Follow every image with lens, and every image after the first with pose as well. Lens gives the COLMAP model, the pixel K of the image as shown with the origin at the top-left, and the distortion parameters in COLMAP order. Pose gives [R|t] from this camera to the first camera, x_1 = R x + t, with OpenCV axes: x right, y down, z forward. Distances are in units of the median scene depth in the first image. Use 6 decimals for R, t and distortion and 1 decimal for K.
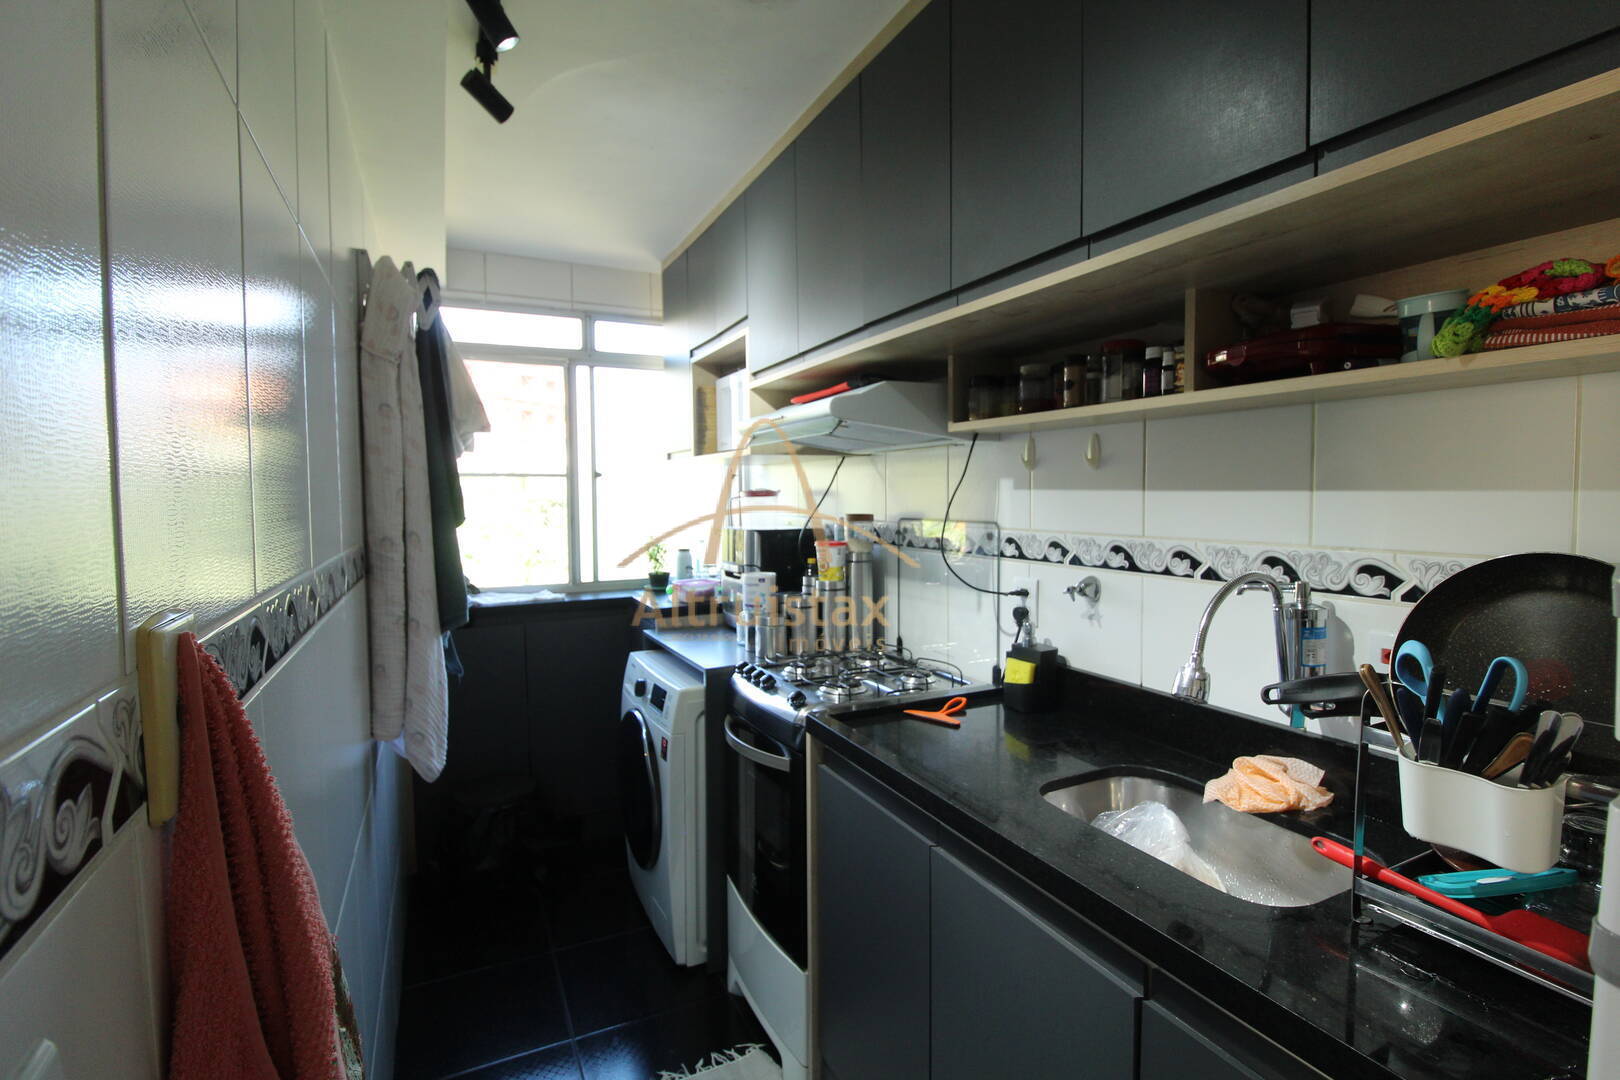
lens RADIAL K [[750.8, 0, 811.1], [0, 750.8, 530.0], [0, 0, 1]] dist [-0.001375, -0.012560]
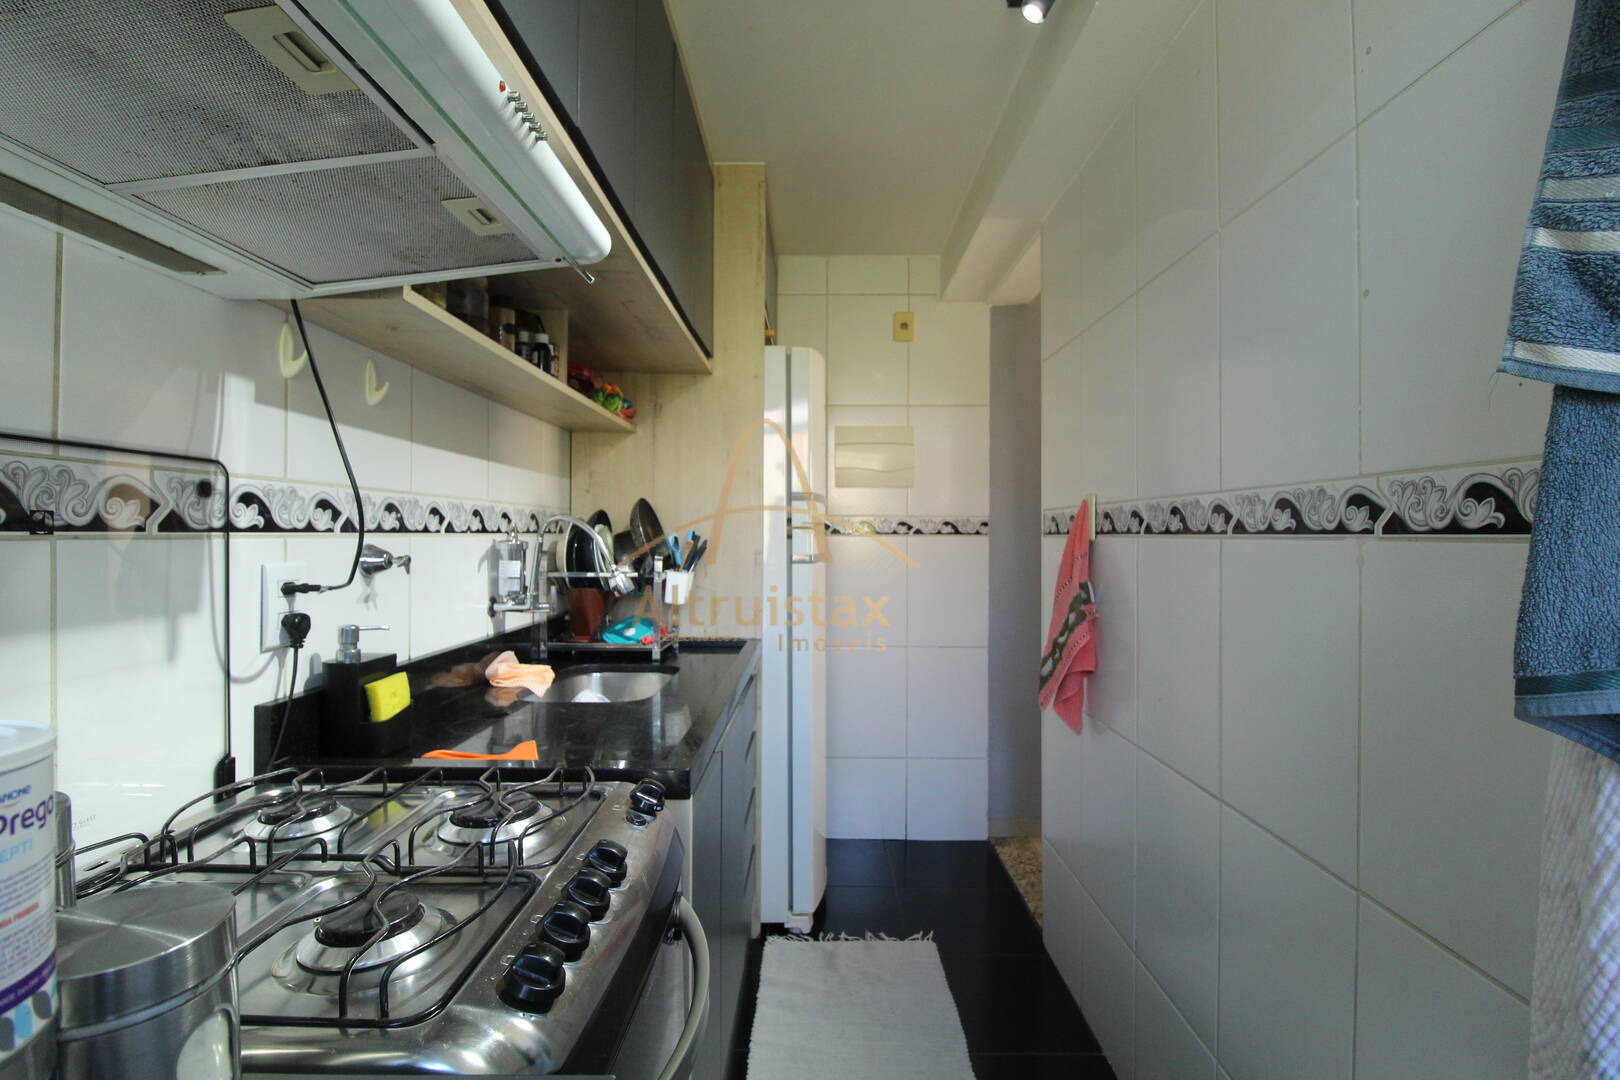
lens RADIAL K [[750.8, 0, 811.1], [0, 750.8, 530.0], [0, 0, 1]] dist [-0.001375, -0.012560]
pose [[-0.896008, 0.004836, 0.444011, -0.324599], [0.022488, 0.999152, 0.034497, 0.027526], [-0.443468, 0.040895, -0.895357, 1.318298]]
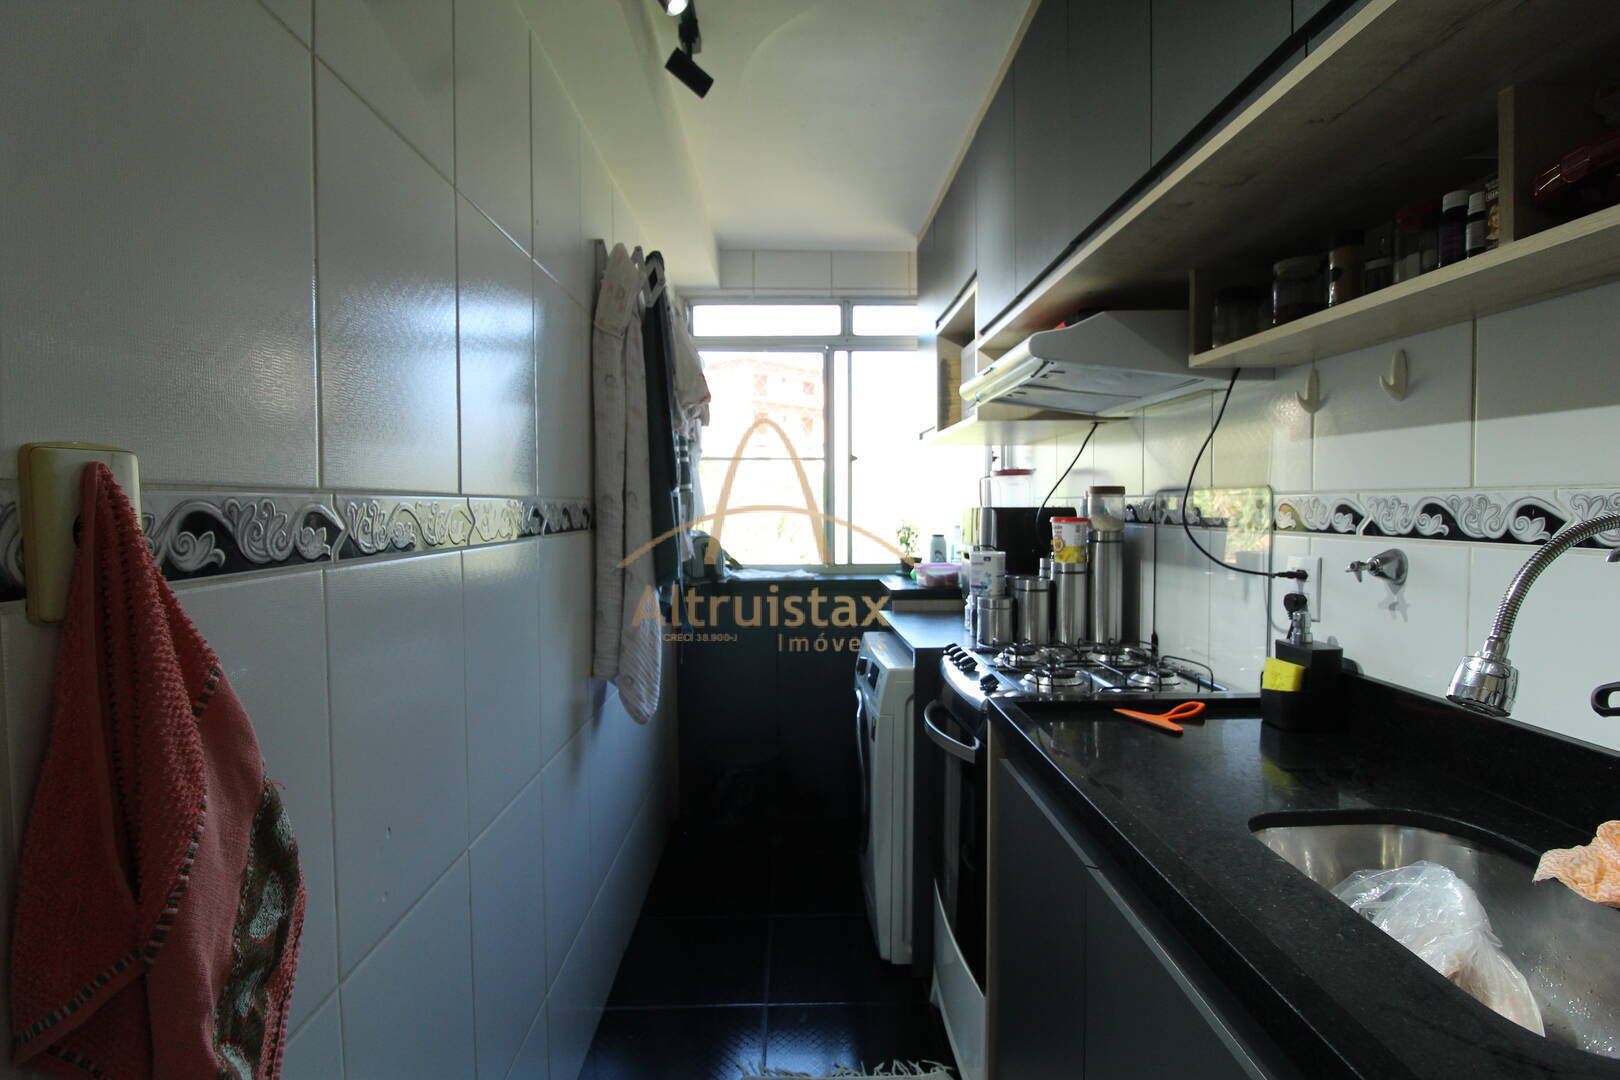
lens RADIAL K [[750.8, 0, 811.1], [0, 750.8, 530.0], [0, 0, 1]] dist [-0.001375, -0.012560]
pose [[0.909233, 0.017571, -0.415916, 0.145900], [-0.022772, 0.999712, -0.007549, 0.054524], [0.415663, 0.016335, 0.909372, 0.106498]]
